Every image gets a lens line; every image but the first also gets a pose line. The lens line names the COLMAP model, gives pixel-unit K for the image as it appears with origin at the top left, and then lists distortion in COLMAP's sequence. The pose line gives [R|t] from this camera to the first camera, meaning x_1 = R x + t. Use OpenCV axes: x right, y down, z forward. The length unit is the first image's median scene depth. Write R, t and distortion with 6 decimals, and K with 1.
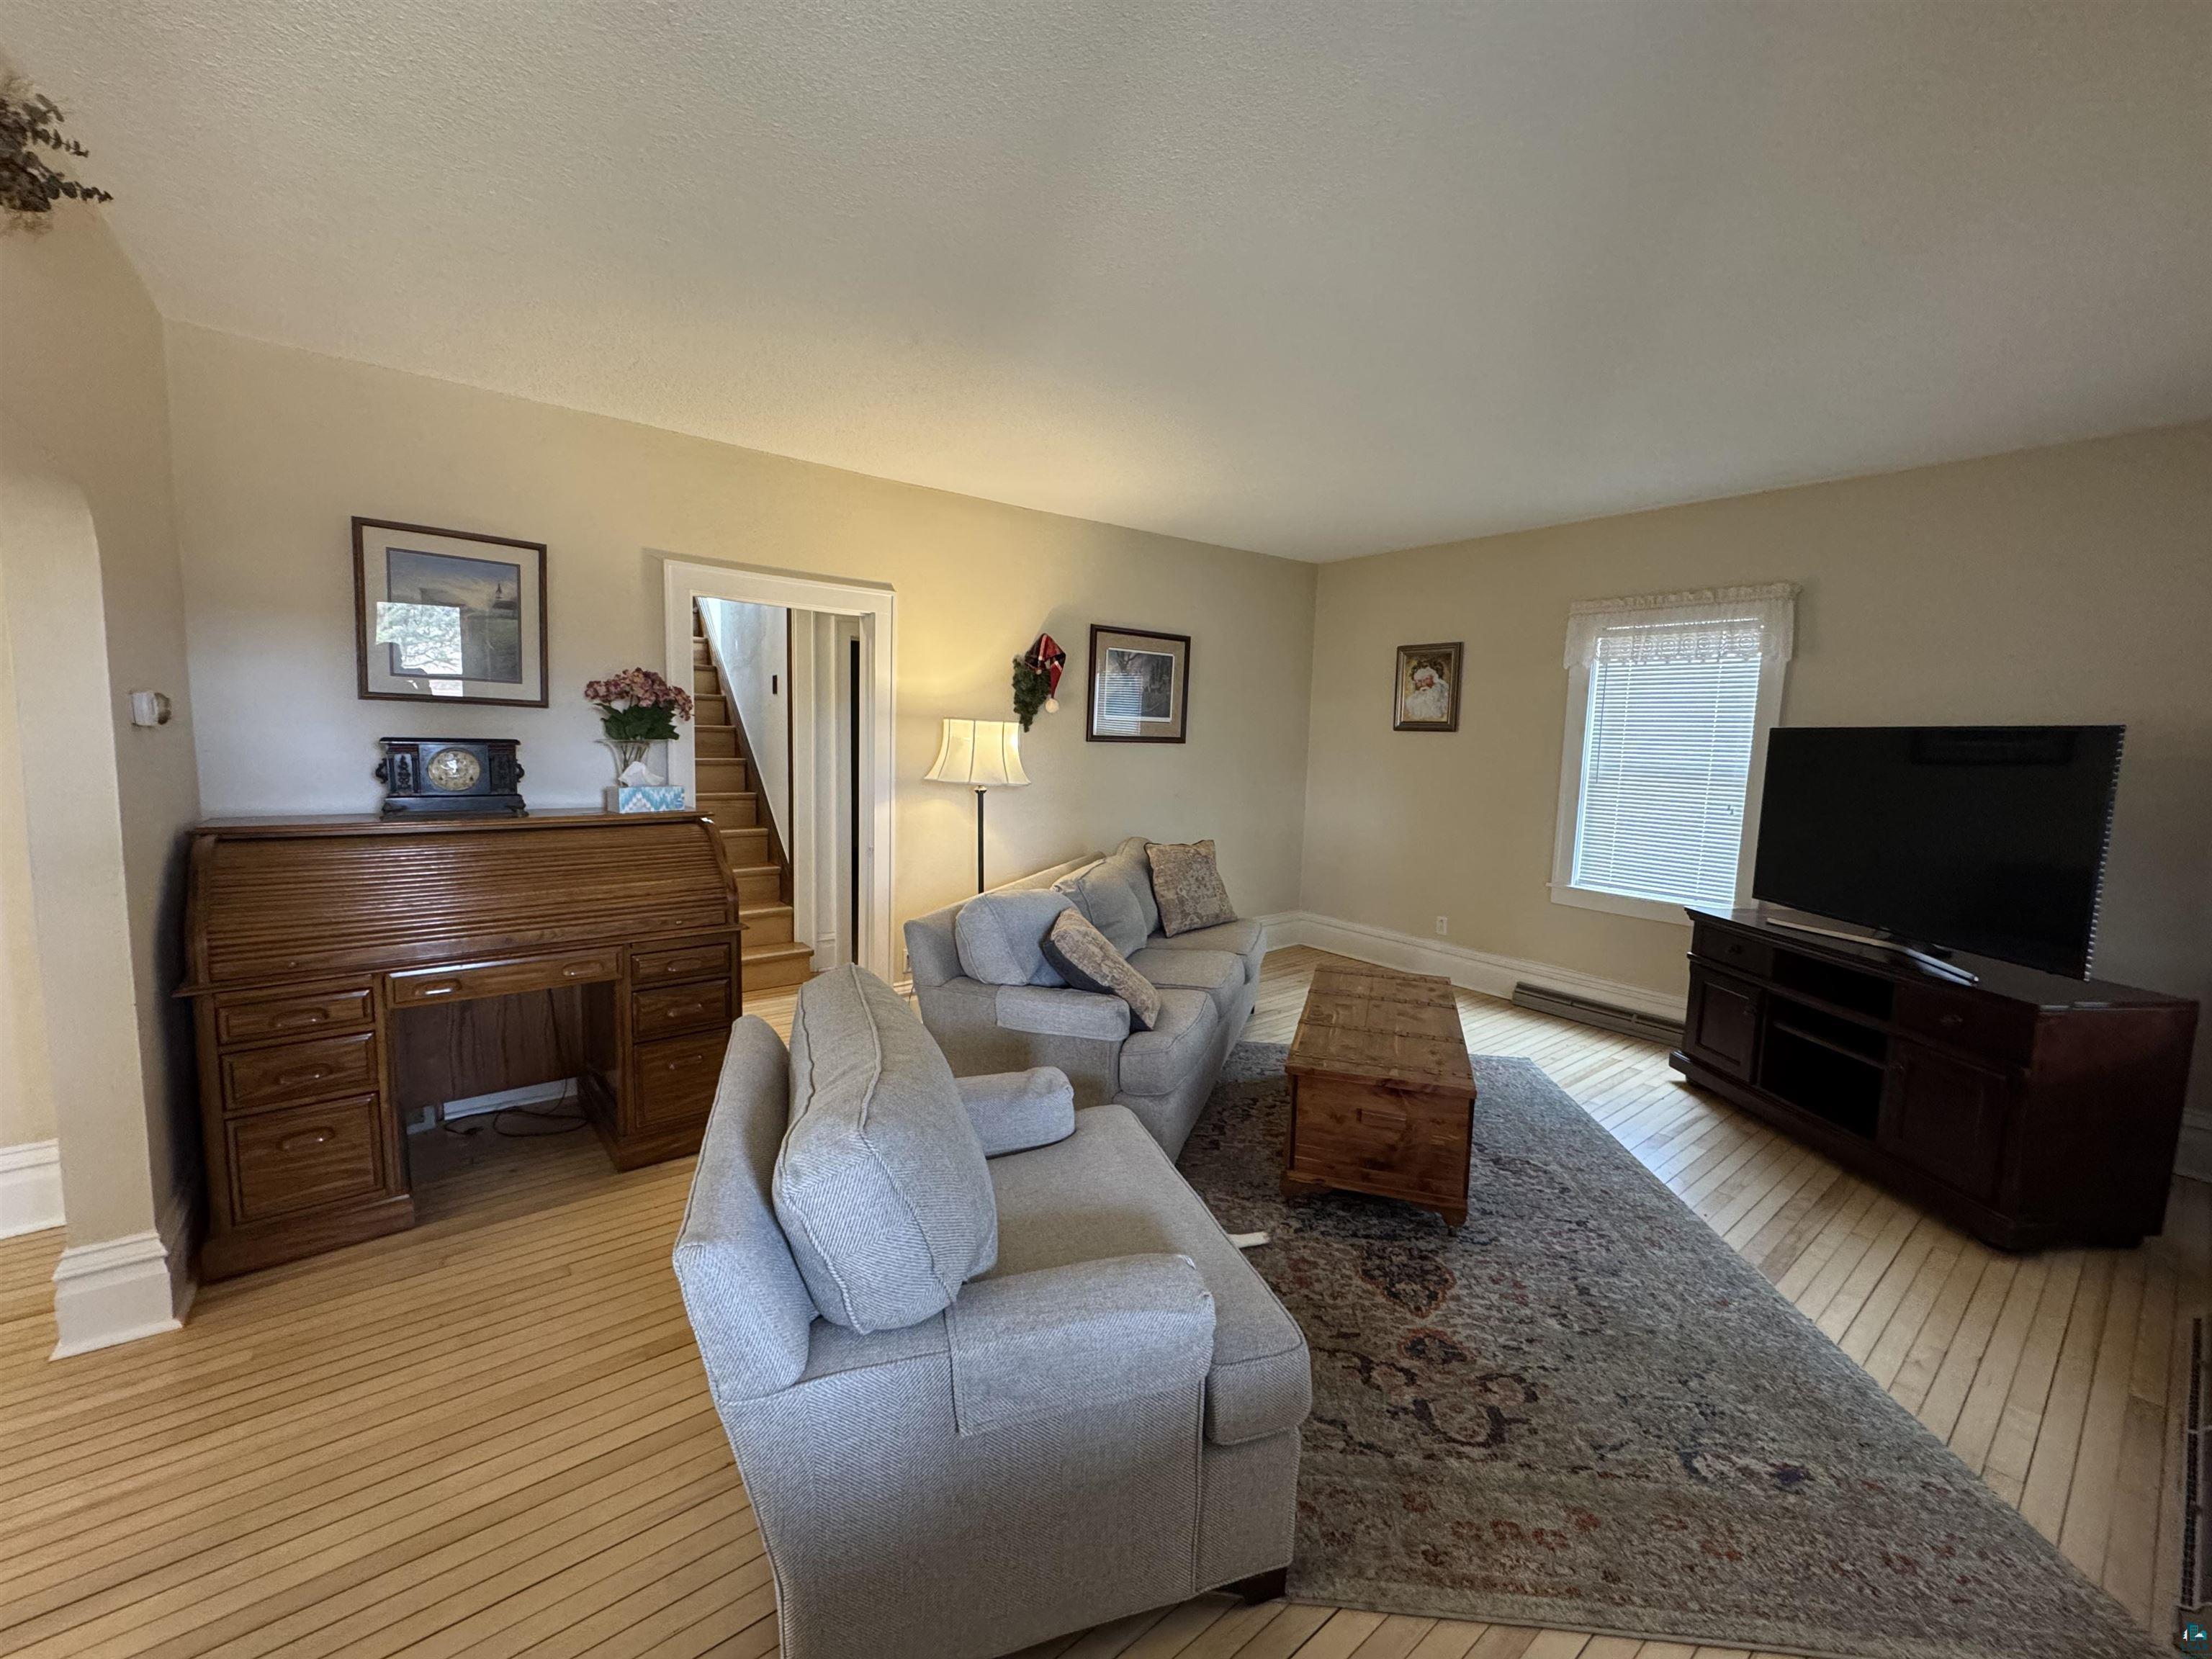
lens RADIAL K [[882.2, 0, 1103.1], [0, 882.2, 825.2], [0, 0, 1]] dist [-0.000578, 0.000281]
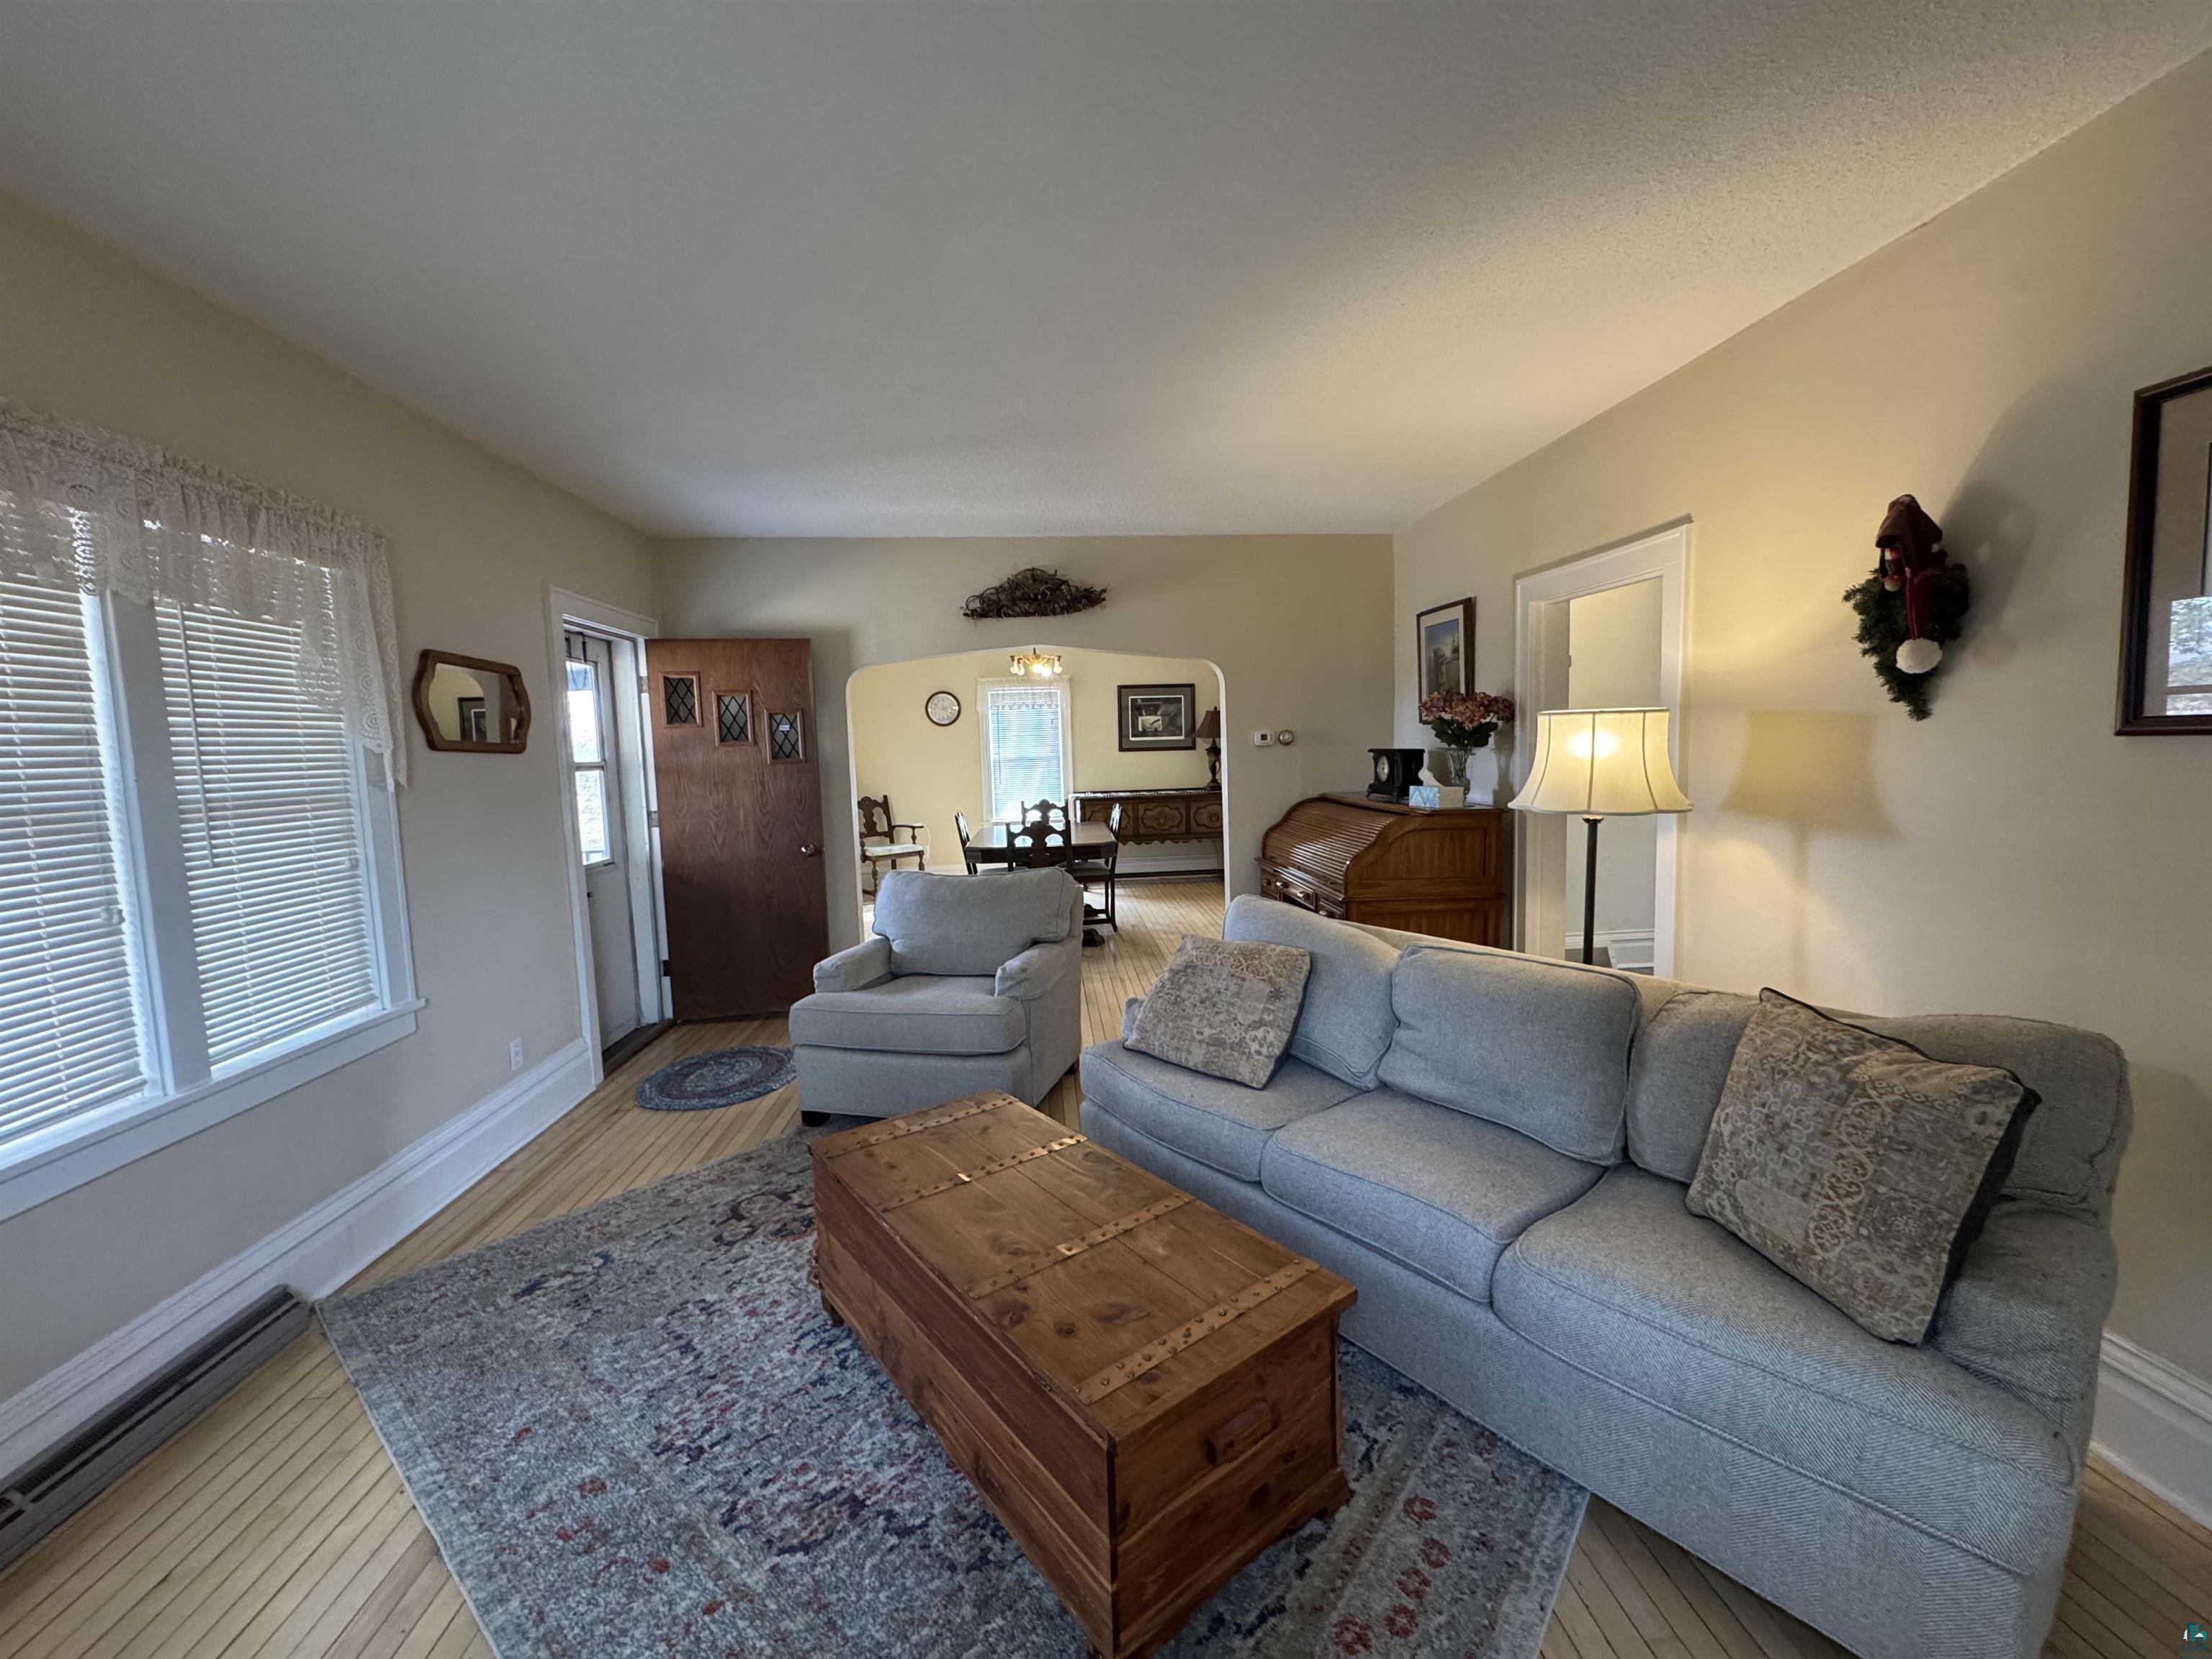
lens RADIAL K [[882.2, 0, 1103.1], [0, 882.2, 825.2], [0, 0, 1]] dist [-0.000578, 0.000281]
pose [[-0.564526, 0.062219, -0.823067, 1.053043], [-0.076507, 0.988918, 0.127231, -0.156505], [0.821862, 0.134796, -0.553509, 1.847534]]
